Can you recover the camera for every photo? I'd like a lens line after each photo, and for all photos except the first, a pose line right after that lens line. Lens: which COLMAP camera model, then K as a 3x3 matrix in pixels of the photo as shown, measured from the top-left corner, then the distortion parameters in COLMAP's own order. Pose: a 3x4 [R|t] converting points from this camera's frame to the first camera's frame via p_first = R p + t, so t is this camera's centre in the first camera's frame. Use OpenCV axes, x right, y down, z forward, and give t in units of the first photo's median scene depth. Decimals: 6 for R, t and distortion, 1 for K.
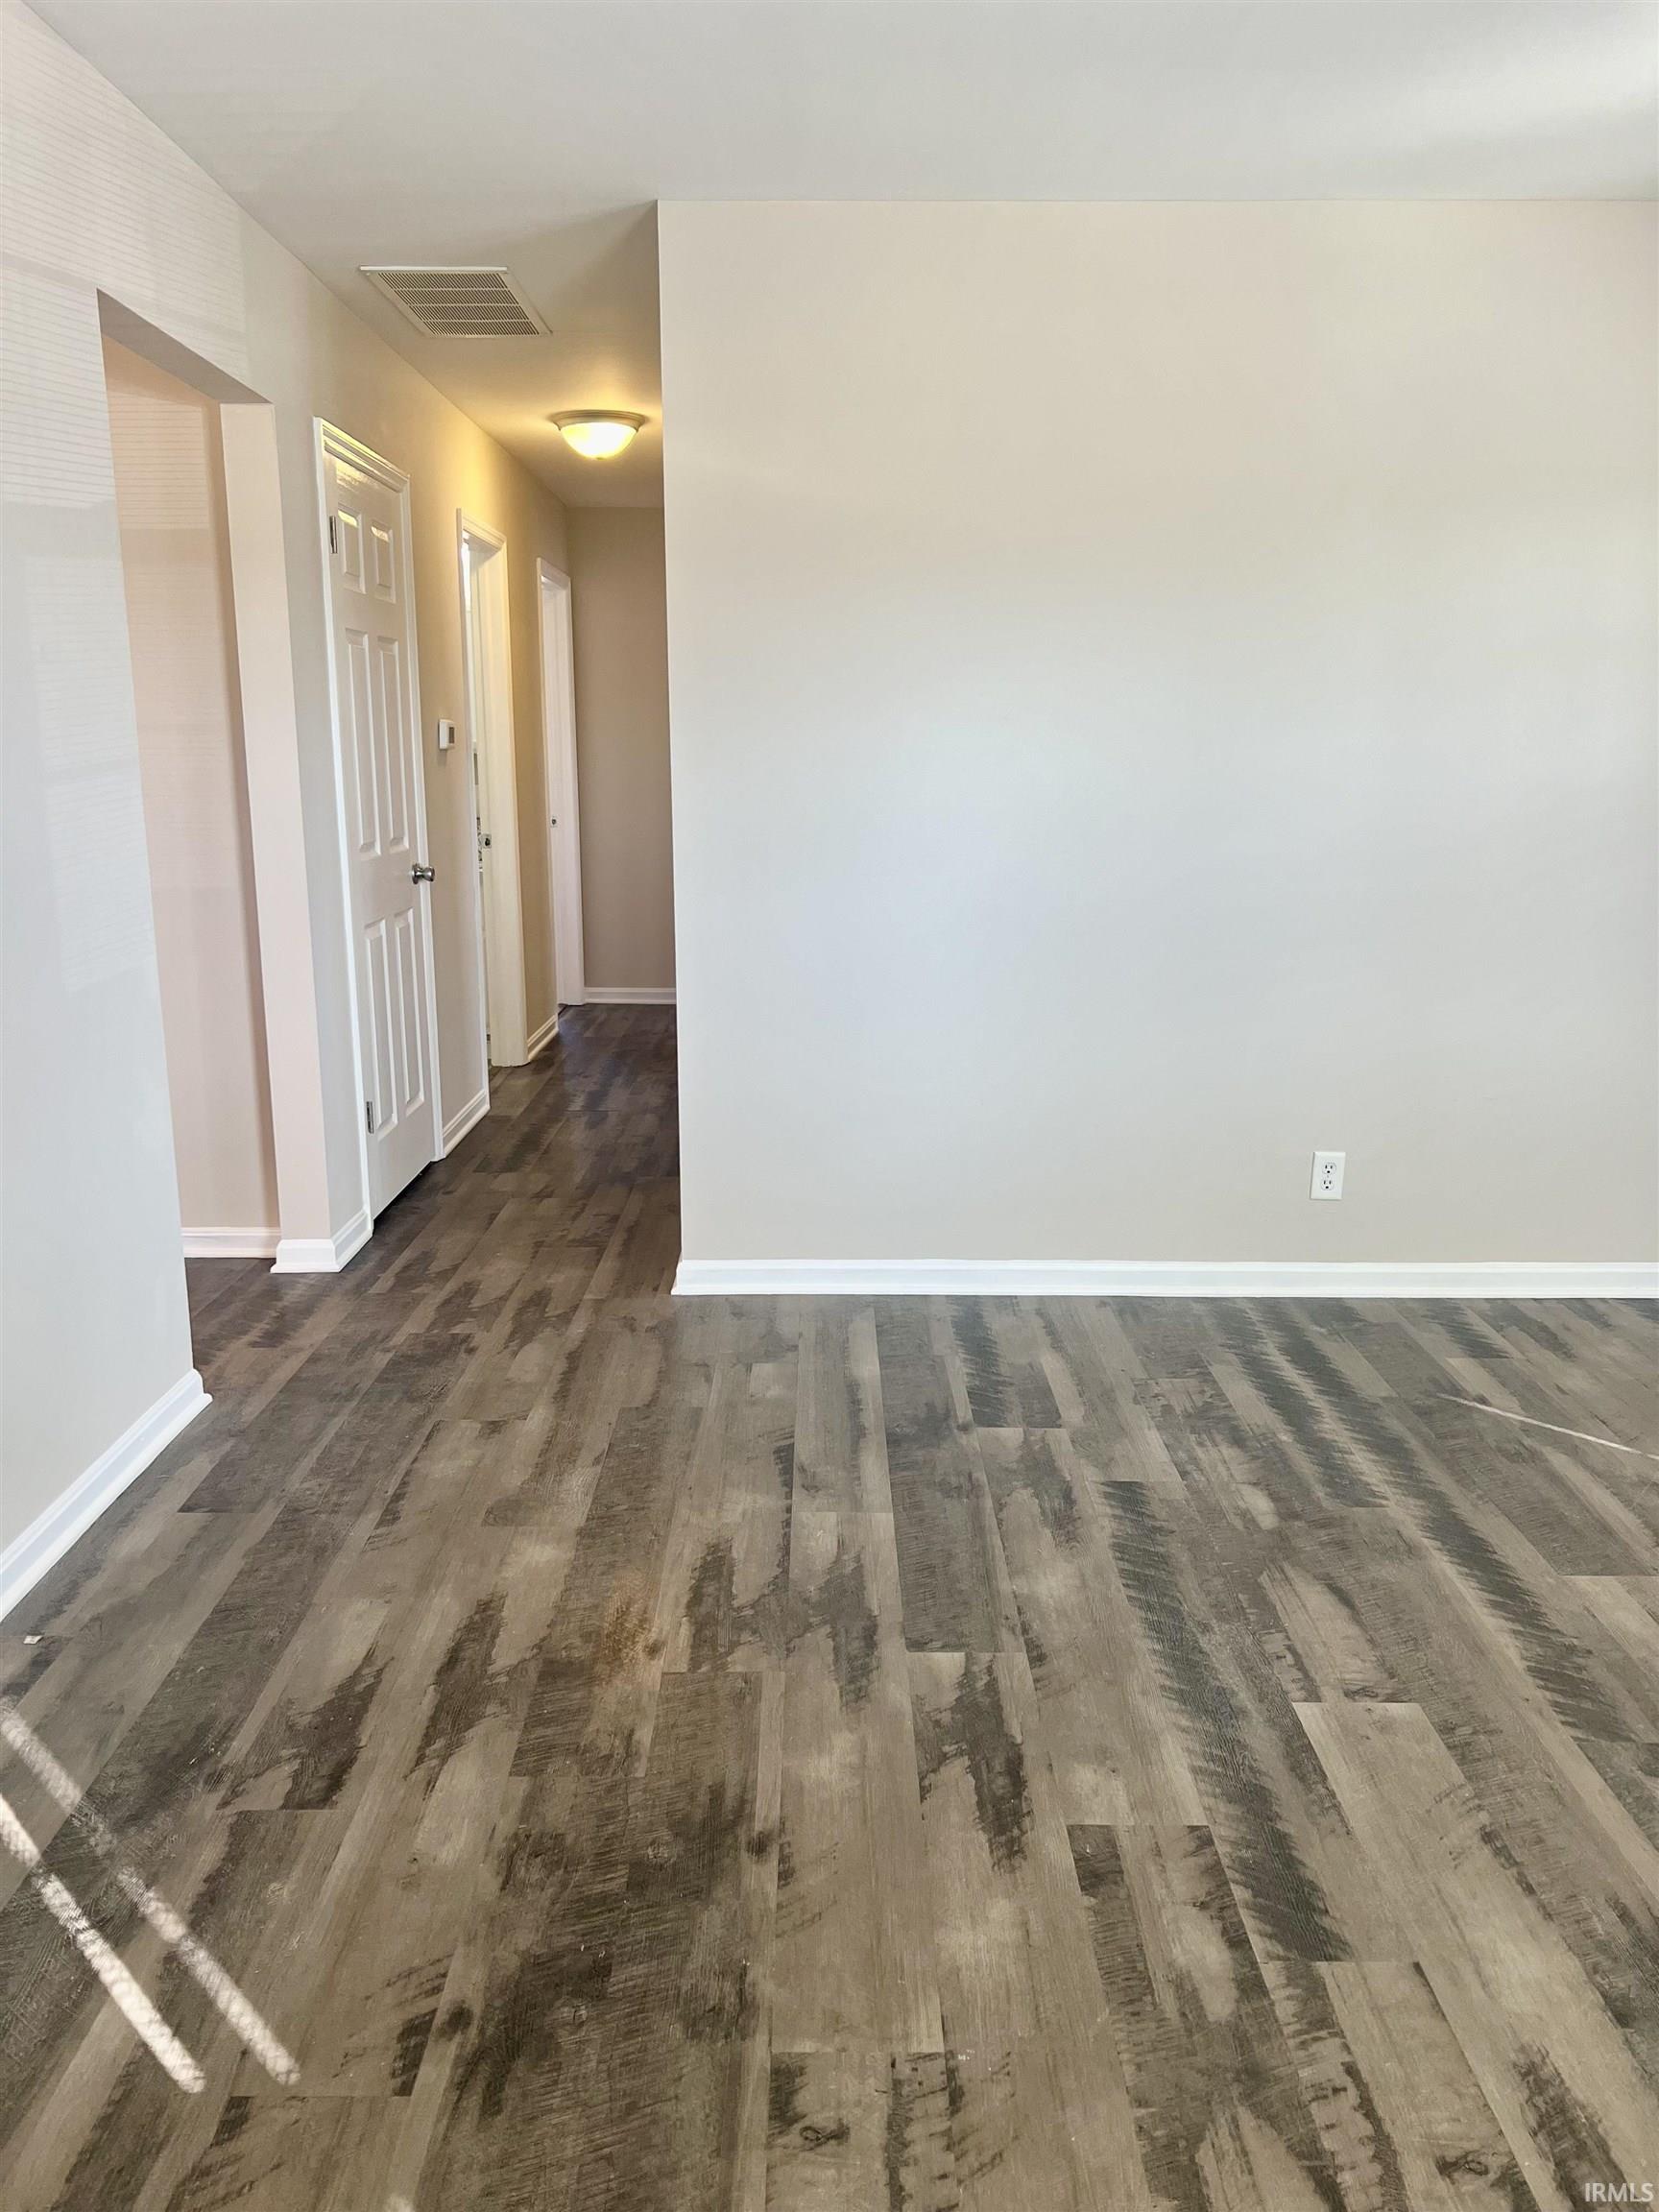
lens RADIAL K [[1659.7, 0, 812.4], [0, 1659.7, 1115.9], [0, 0, 1]] dist [0.047346, -0.051238]
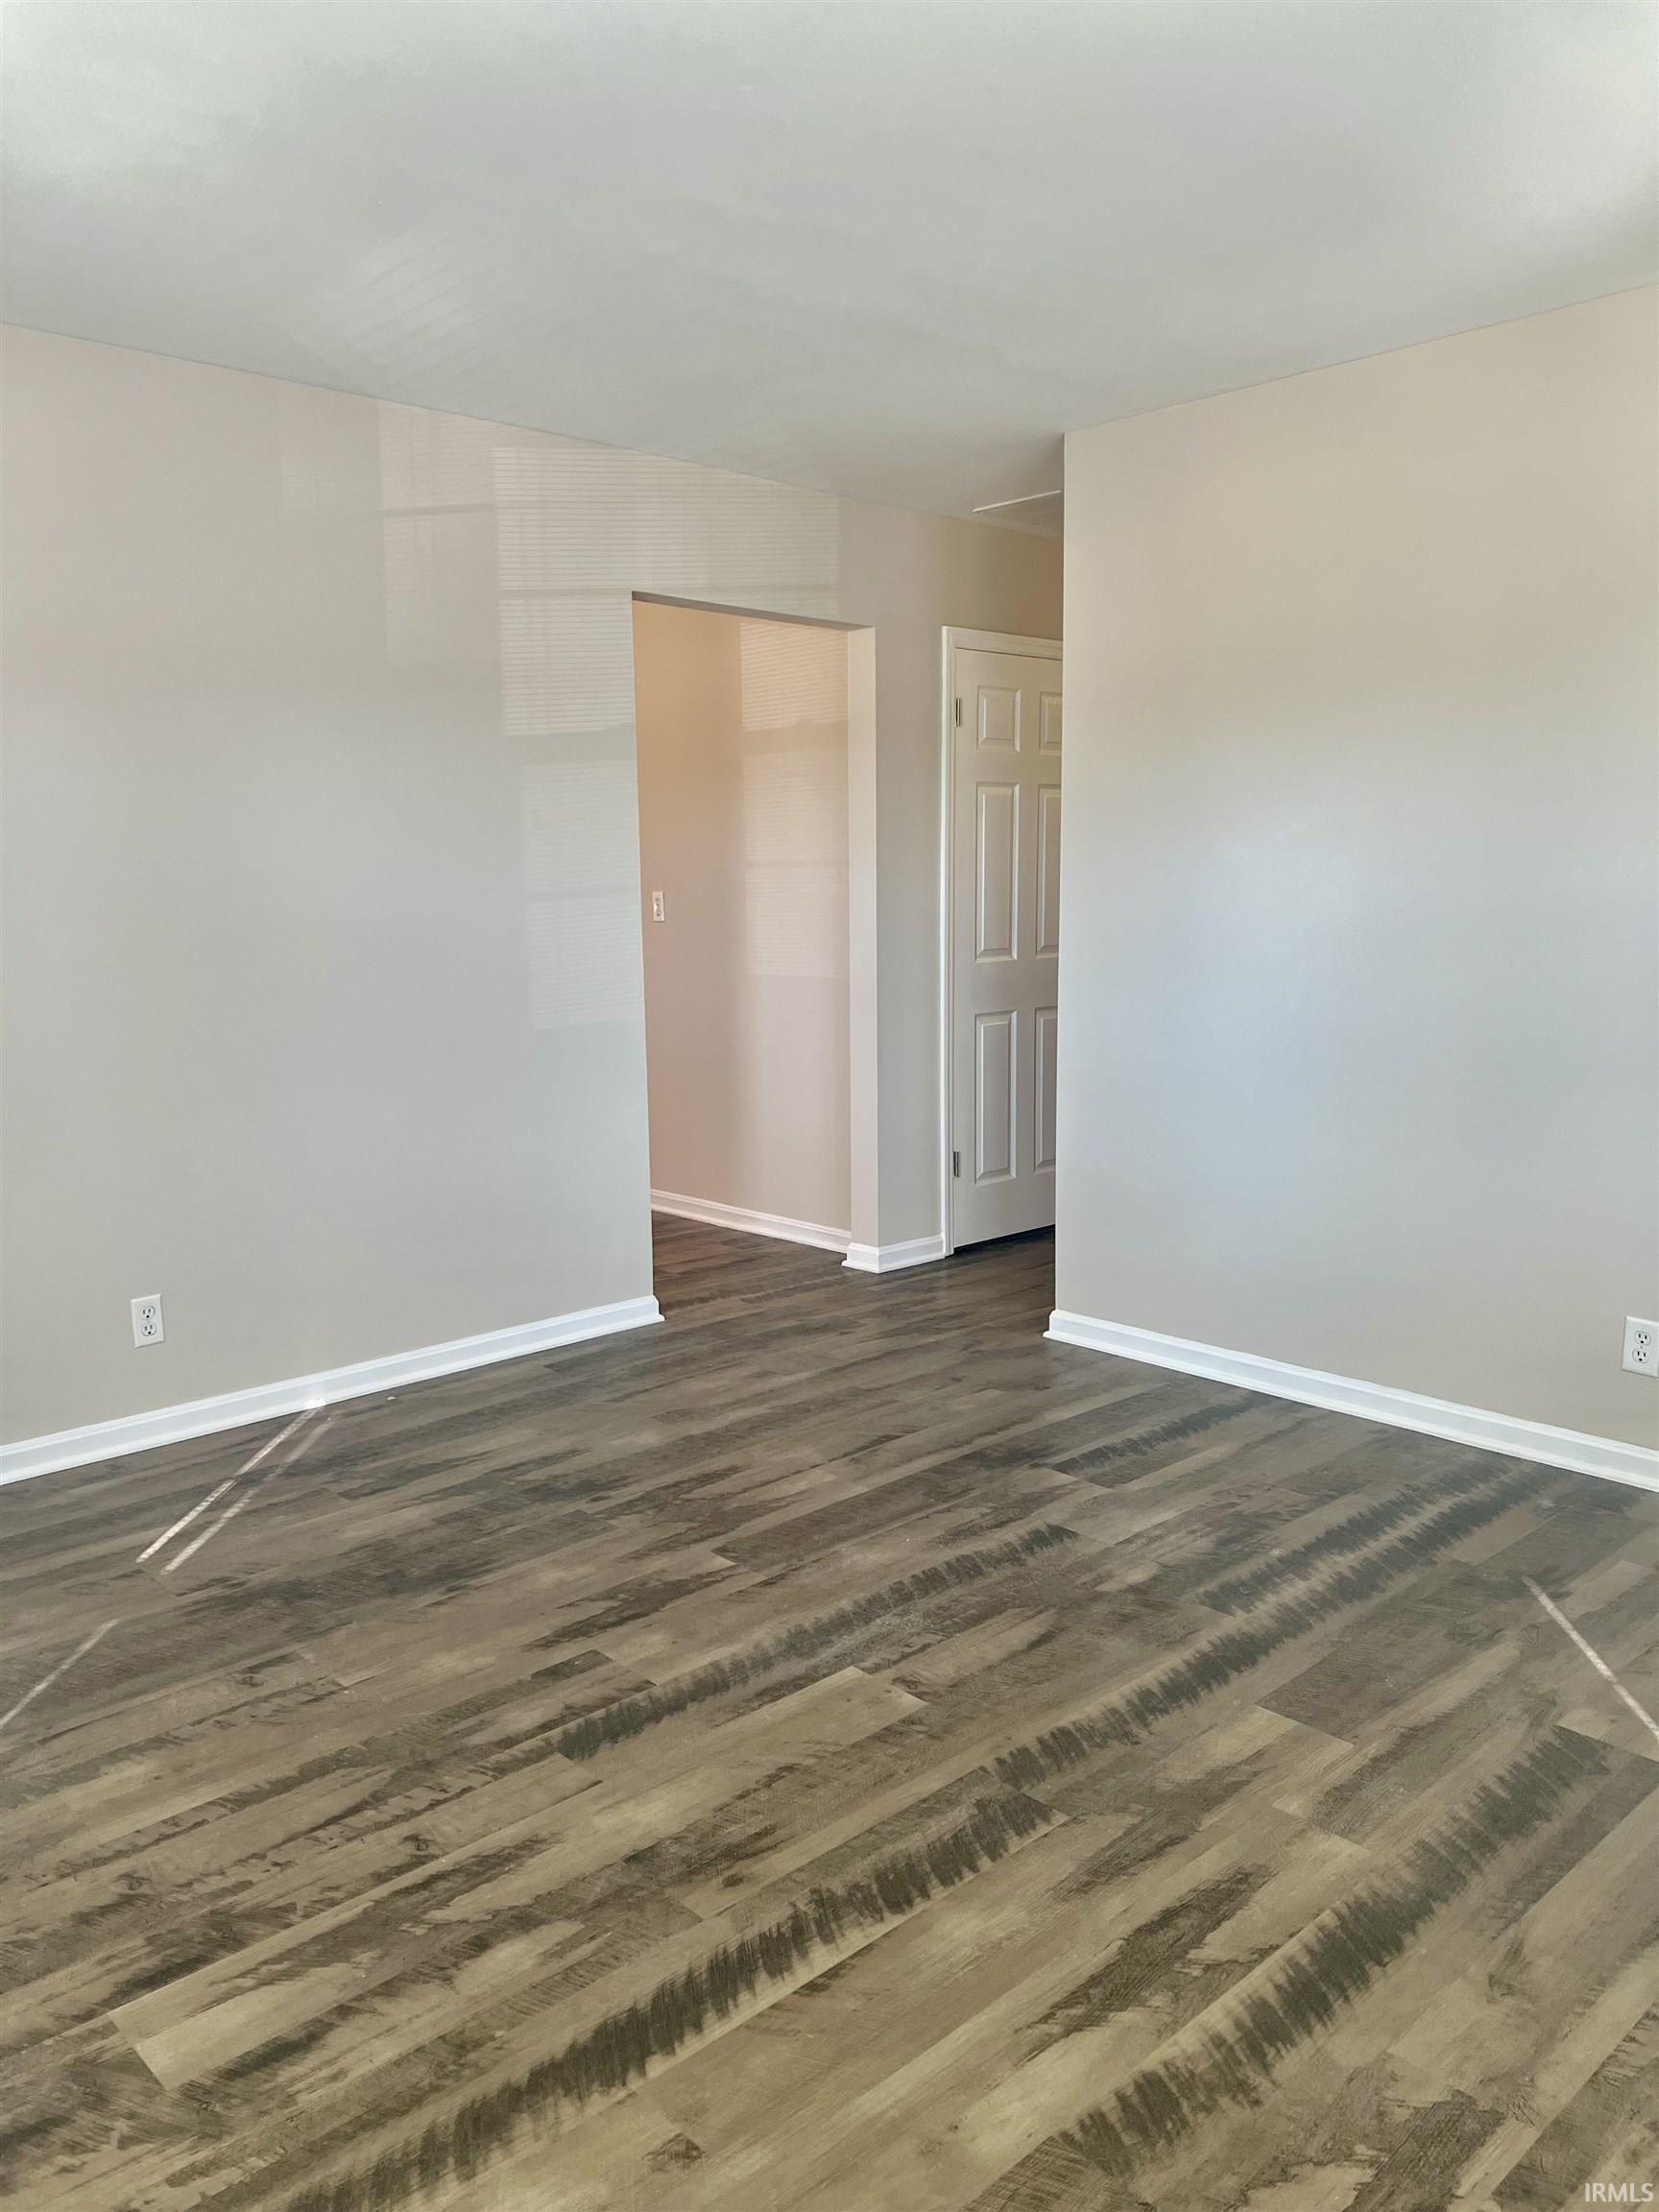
lens RADIAL K [[1659.7, 0, 812.4], [0, 1659.7, 1115.9], [0, 0, 1]] dist [0.047346, -0.051238]
pose [[0.684022, 0.099792, -0.722603, 0.940365], [-0.147716, 0.989024, -0.003244, -0.024349], [0.714348, 0.108959, 0.691256, 0.101603]]
